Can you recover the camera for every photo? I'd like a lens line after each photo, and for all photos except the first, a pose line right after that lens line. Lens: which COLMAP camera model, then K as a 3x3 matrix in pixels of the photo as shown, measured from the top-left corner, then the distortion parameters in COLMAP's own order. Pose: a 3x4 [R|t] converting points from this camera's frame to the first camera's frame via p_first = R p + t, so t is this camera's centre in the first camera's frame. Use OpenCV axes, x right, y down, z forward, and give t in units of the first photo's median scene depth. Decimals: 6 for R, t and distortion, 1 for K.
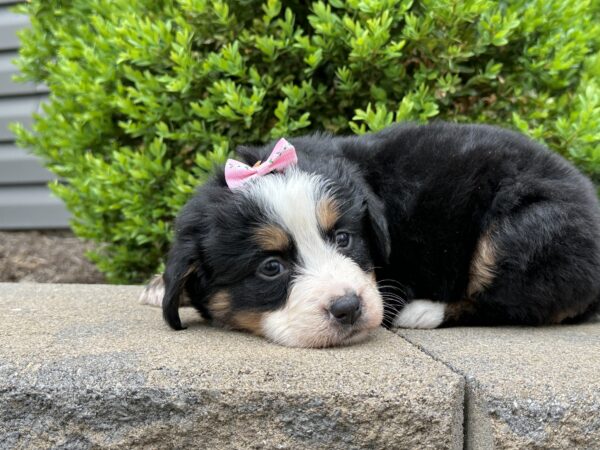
lens RADIAL K [[801.6, 0, 298.1], [0, 801.6, 229.9], [0, 0, 1]] dist [0.118647, 0.000000]
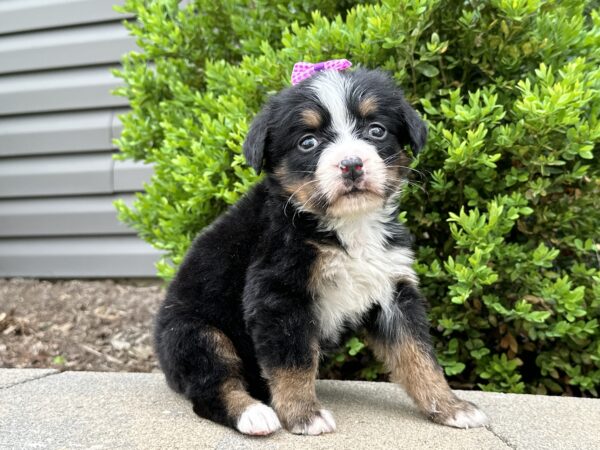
lens RADIAL K [[801.6, 0, 296.8], [0, 801.6, 220.2], [0, 0, 1]] dist [0.118647, 0.000000]
pose [[0.998759, -0.000972, -0.049786, -0.081026], [-0.001042, 0.999182, -0.040417, -0.090464], [0.049785, 0.040418, 0.997942, -0.088923]]
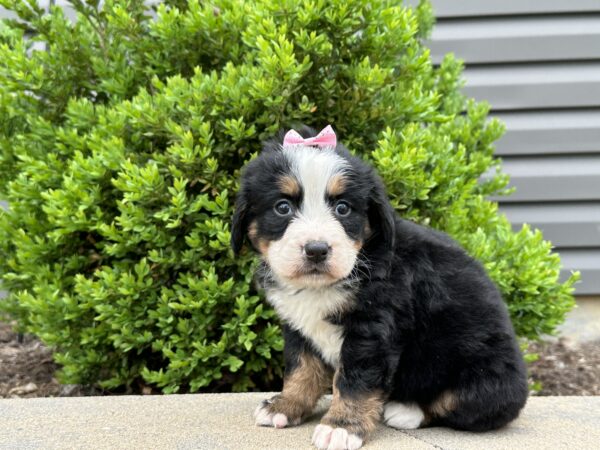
lens RADIAL K [[801.6, 0, 301.7], [0, 801.6, 218.7], [0, 0, 1]] dist [0.118647, 0.000000]
pose [[0.964494, 0.010236, 0.263907, -0.287292], [0.008336, 0.997571, -0.069158, -0.099923], [-0.263974, 0.068903, 0.962066, -0.224787]]
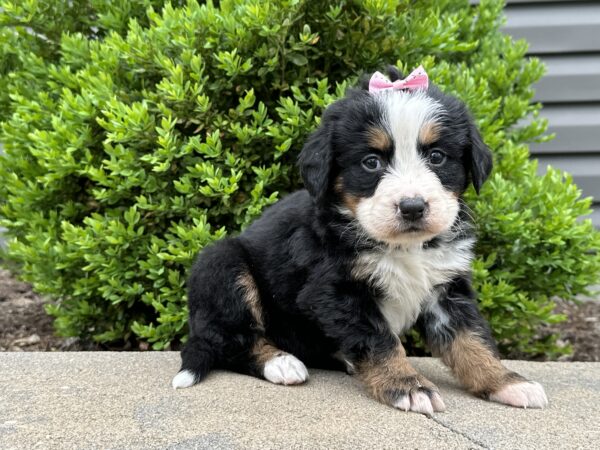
lens RADIAL K [[801.6, 0, 298.4], [0, 801.6, 217.5], [0, 0, 1]] dist [0.118647, 0.000000]
pose [[0.980238, 0.006392, 0.197719, -0.185878], [-0.002999, 0.999843, -0.017454, -0.089170], [-0.197800, 0.016516, 0.980103, -0.131978]]
